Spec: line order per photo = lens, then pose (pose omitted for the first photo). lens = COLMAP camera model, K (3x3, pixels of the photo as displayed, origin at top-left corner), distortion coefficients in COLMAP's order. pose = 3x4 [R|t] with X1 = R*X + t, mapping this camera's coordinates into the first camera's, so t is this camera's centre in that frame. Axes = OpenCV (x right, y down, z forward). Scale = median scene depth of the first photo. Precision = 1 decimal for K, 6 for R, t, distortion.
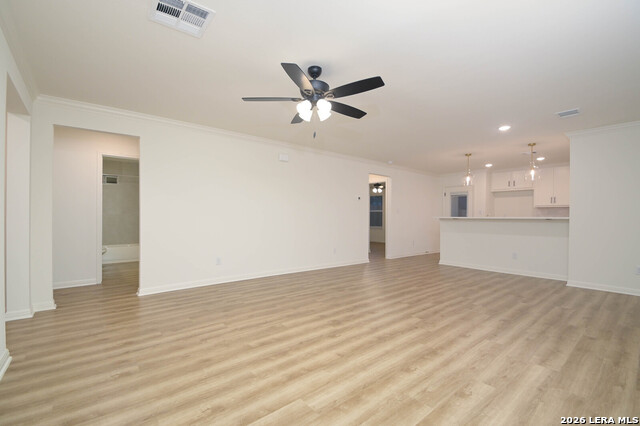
lens RADIAL K [[279.4, 0, 318.8], [0, 279.4, 217.3], [0, 0, 1]] dist [0.069260, 0.000145]
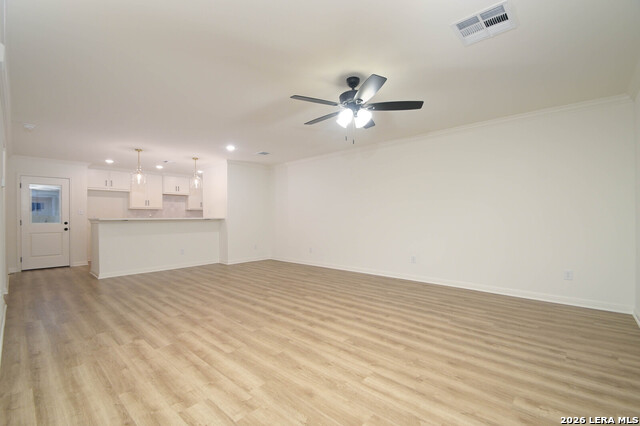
lens RADIAL K [[279.4, 0, 318.8], [0, 279.4, 217.3], [0, 0, 1]] dist [0.069260, 0.000145]
pose [[-0.160031, 0.006560, 0.987090, -0.970075], [-0.006529, 0.999949, -0.007704, 0.004739], [-0.987090, -0.007677, -0.159980, 1.202232]]
